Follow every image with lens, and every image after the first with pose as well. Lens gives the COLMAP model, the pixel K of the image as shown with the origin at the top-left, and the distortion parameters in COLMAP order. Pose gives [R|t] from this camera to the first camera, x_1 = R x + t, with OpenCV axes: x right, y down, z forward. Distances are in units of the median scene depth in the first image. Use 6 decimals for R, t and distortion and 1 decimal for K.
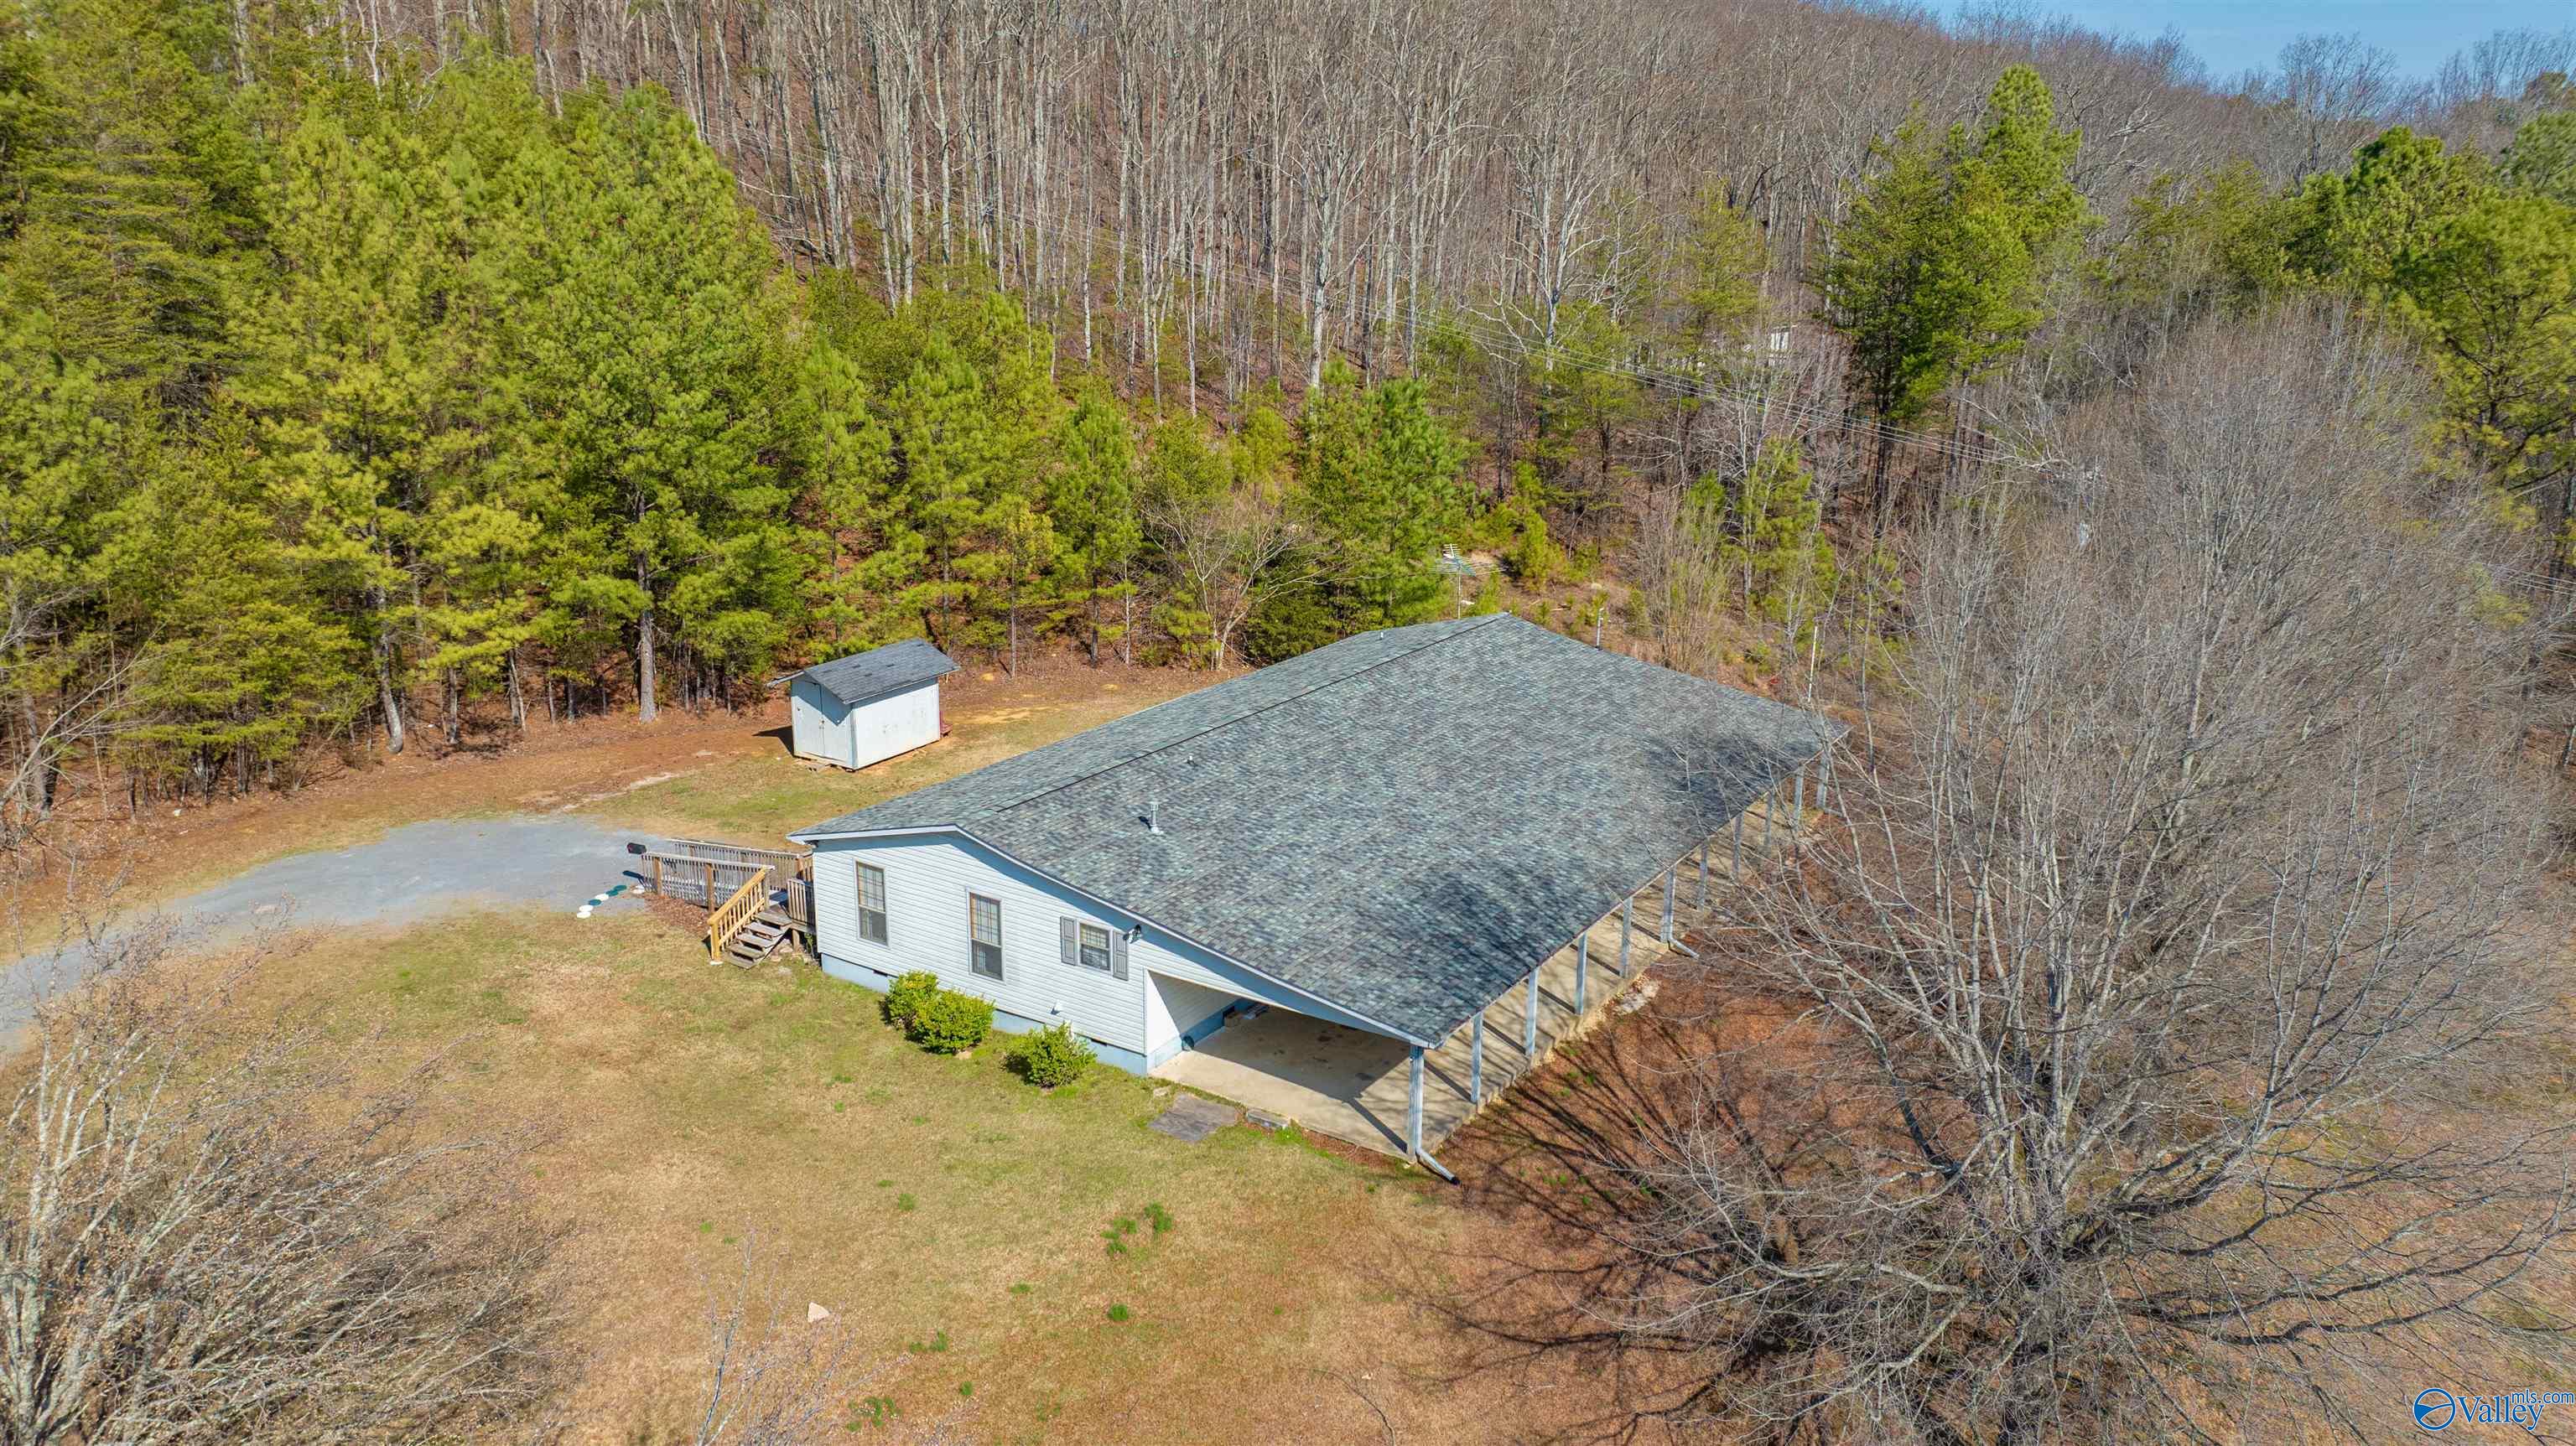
lens RADIAL K [[1793.9, 0, 1288.0], [0, 1793.9, 723.0], [0, 0, 1]] dist [-0.044694, 0.060013]
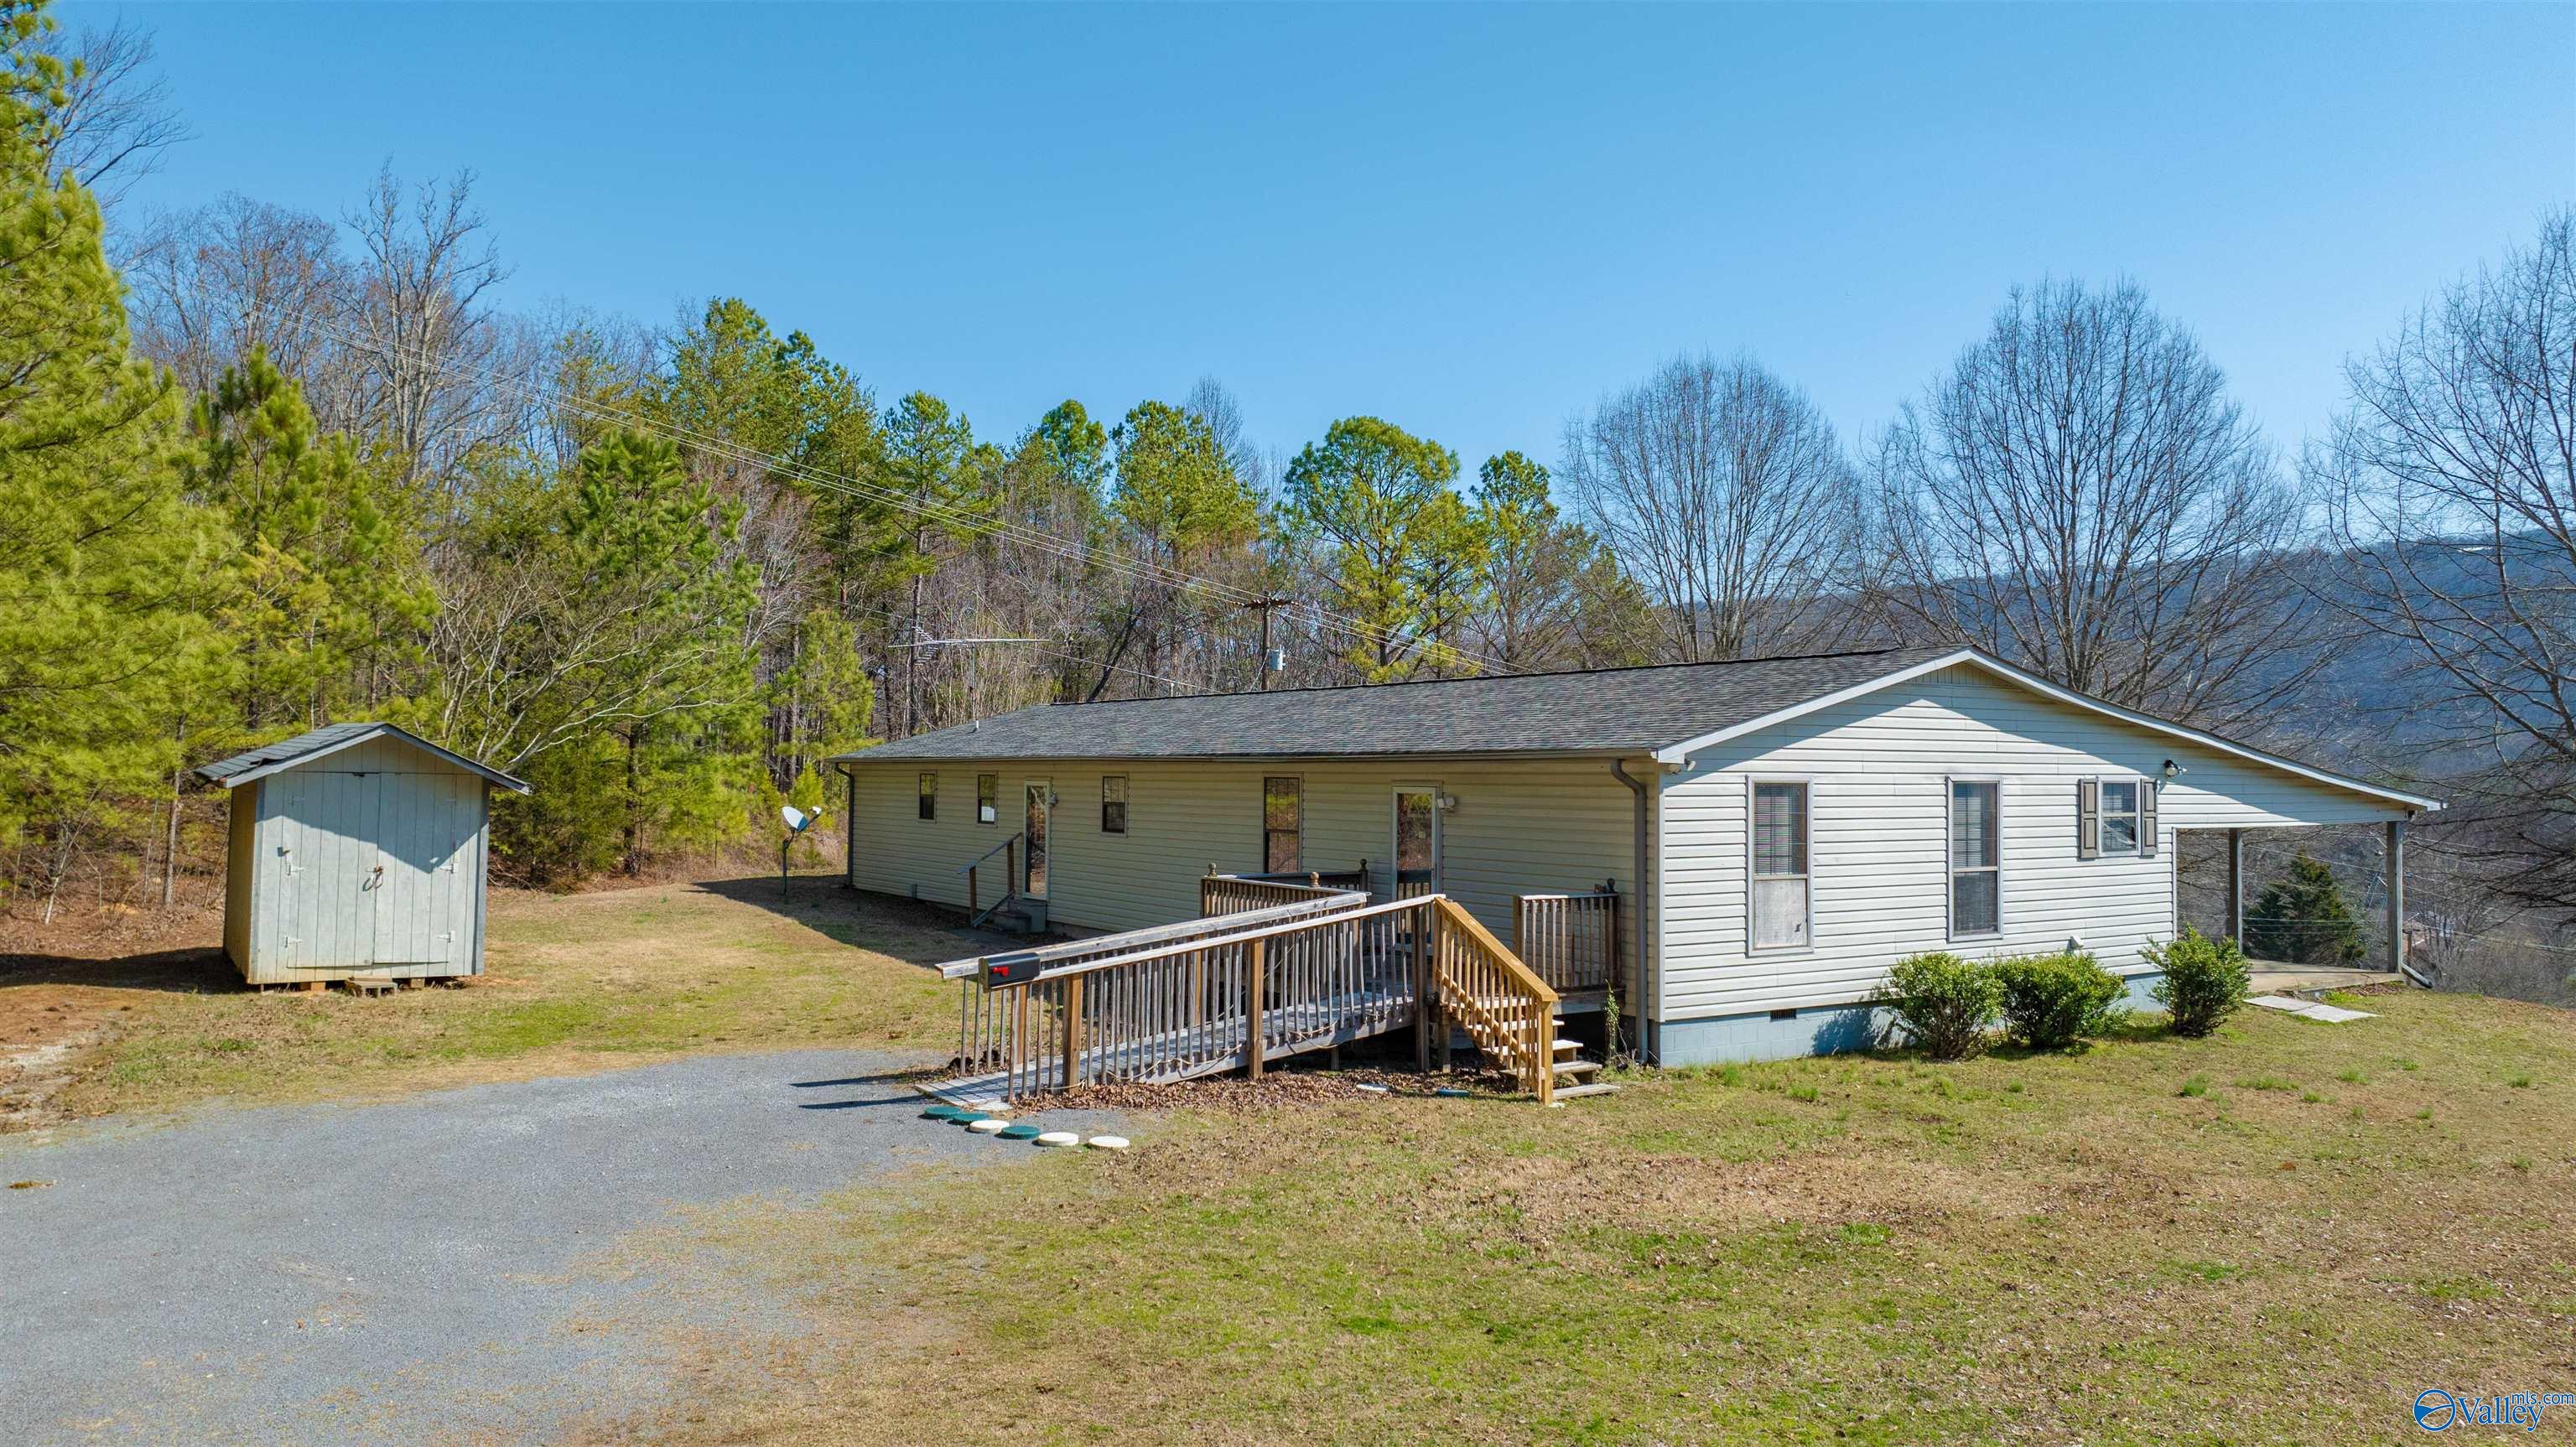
lens RADIAL K [[1871.6, 0, 1288.0], [0, 1871.6, 723.5], [0, 0, 1]] dist [-0.001018, -0.000295]
pose [[0.419212, 0.031256, 0.907350, -0.819864], [0.258892, 0.953797, -0.152468, 0.116908], [-0.870193, 0.298822, 0.391751, 0.973913]]
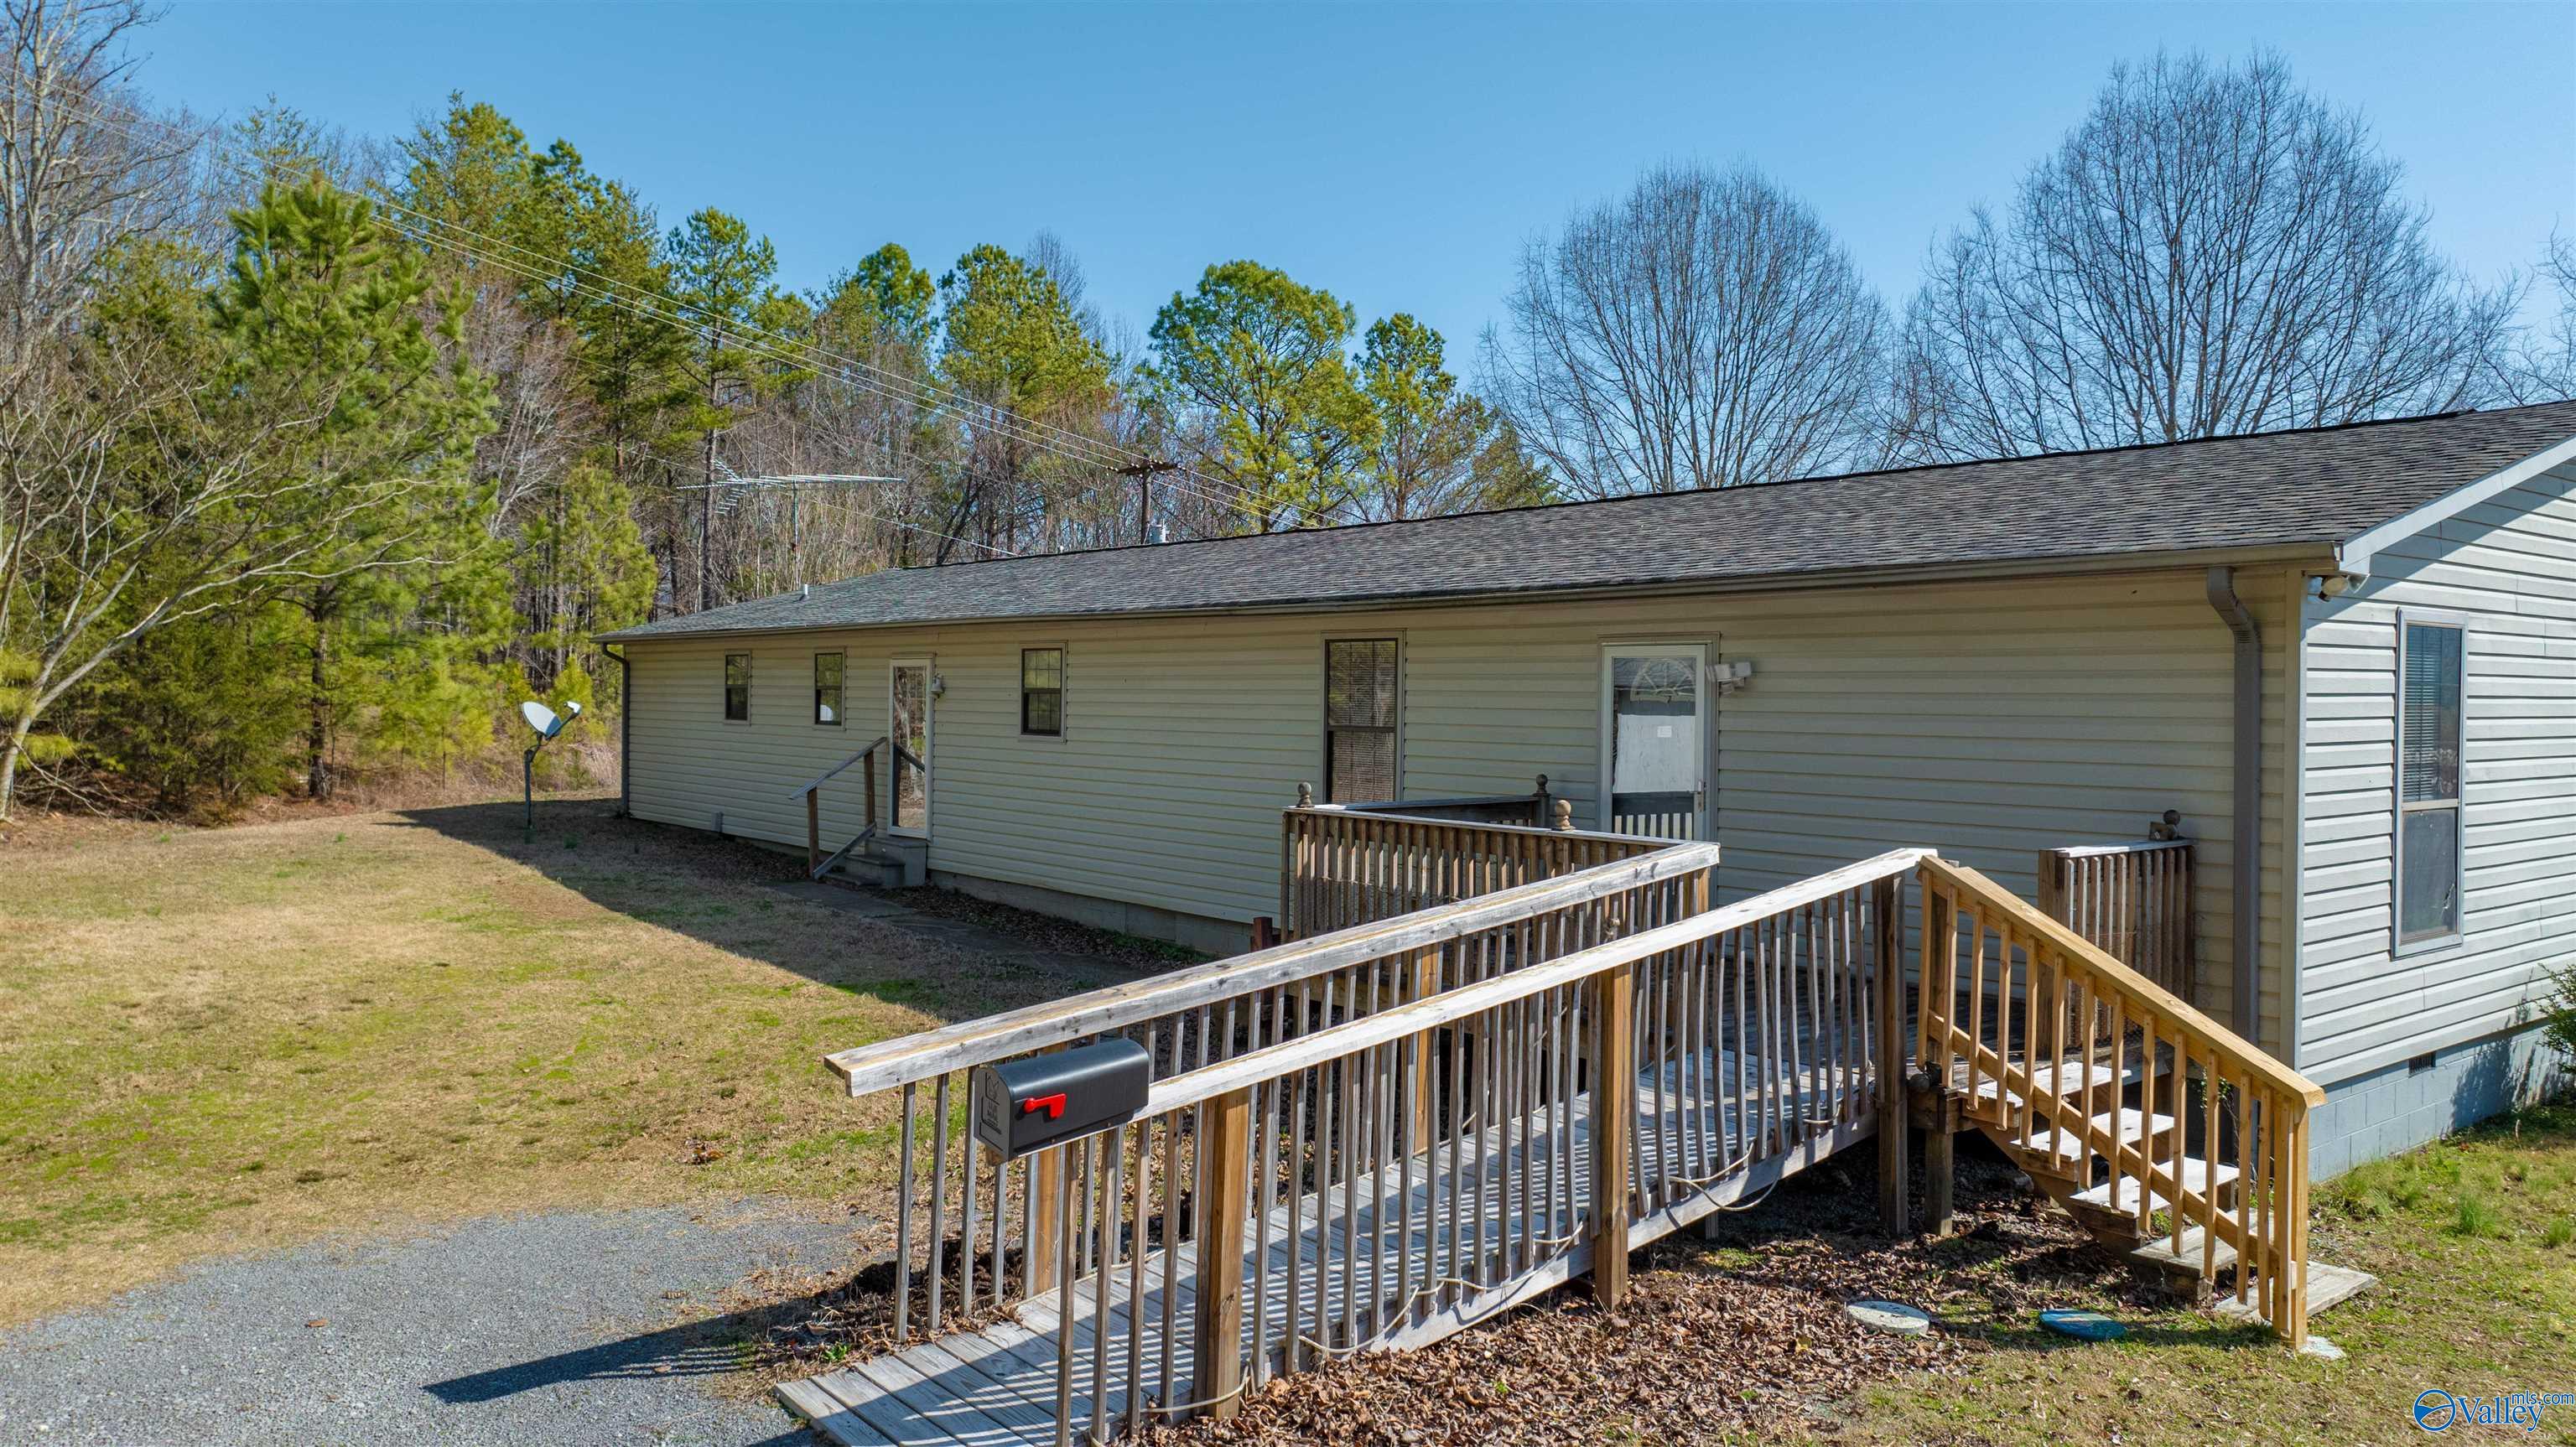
lens RADIAL K [[1824.0, 0, 1288.0], [0, 1824.0, 723.5], [0, 0, 1]] dist [-0.010365, -0.001972]
pose [[0.312634, -0.008008, 0.949840, -0.577756], [0.269099, 0.959744, -0.080481, 0.075479], [-0.910959, 0.280762, 0.302204, 1.153062]]
